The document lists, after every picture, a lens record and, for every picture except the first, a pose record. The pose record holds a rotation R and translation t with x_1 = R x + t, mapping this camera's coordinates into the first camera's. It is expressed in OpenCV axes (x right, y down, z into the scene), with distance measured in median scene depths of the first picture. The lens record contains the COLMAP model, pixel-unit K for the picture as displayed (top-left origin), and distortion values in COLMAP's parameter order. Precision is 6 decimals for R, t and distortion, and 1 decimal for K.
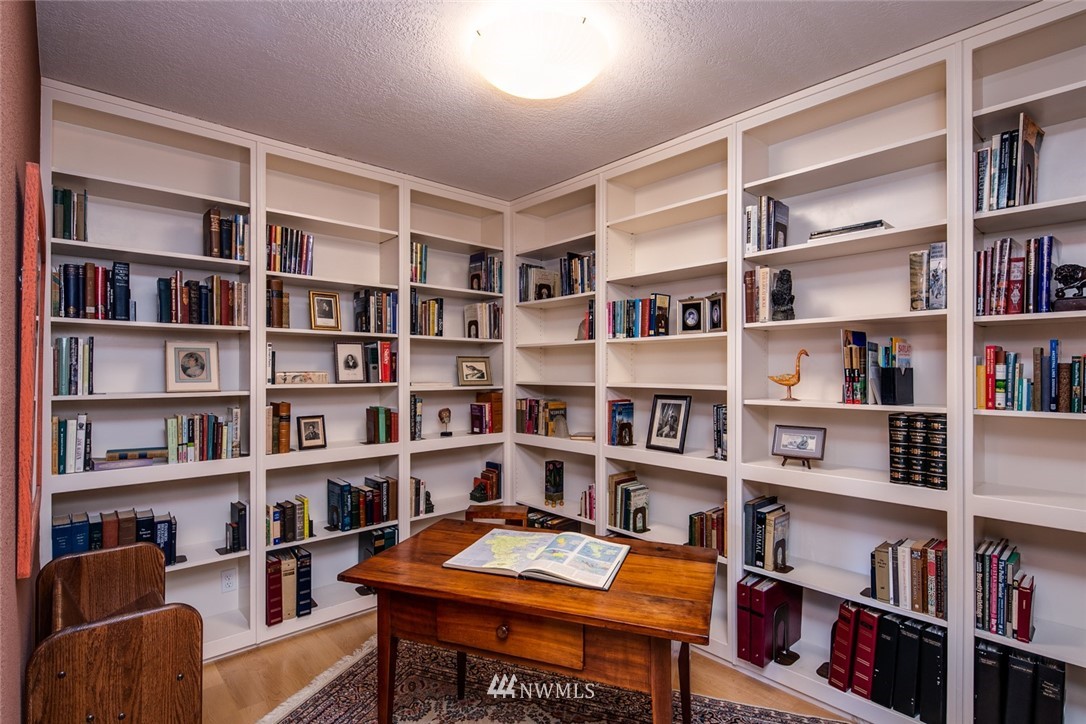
lens RADIAL K [[529.1, 0, 546.3], [0, 529.1, 366.7], [0, 0, 1]] dist [0.008391, -0.005087]
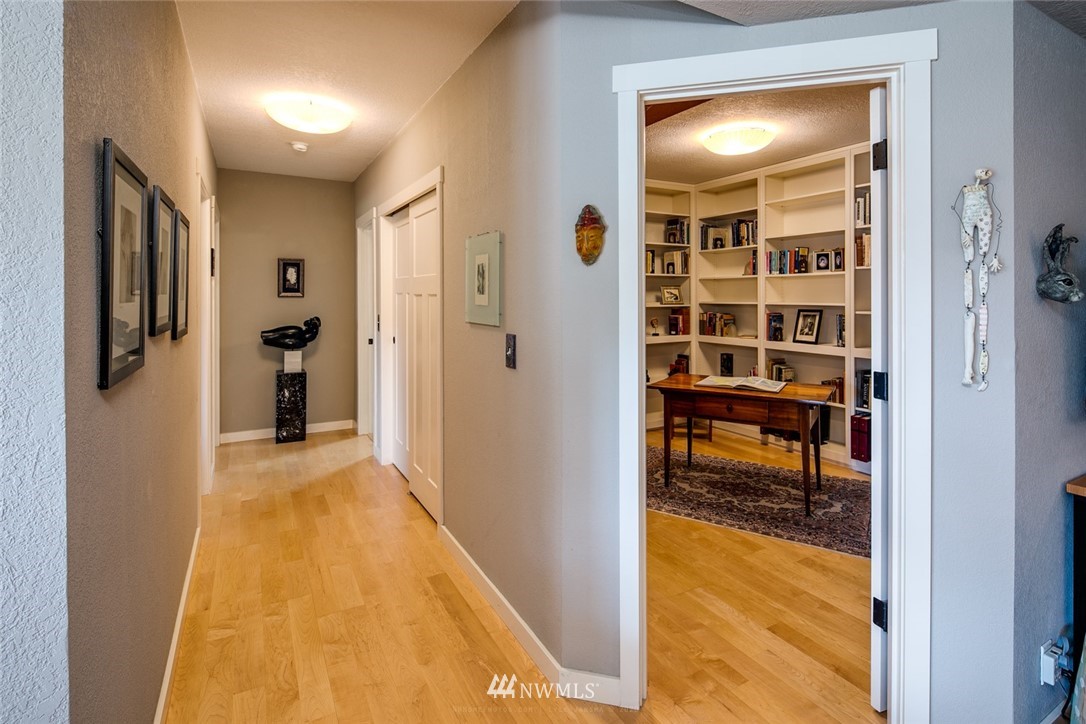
lens RADIAL K [[529.1, 0, 542.2], [0, 529.1, 292.5], [0, 0, 1]] dist [0.008391, -0.005087]
pose [[0.972331, -0.002361, -0.233594, -0.165151], [0.002464, 0.999997, 0.000148, -0.000280], [0.233593, -0.000720, 0.972334, -0.704626]]
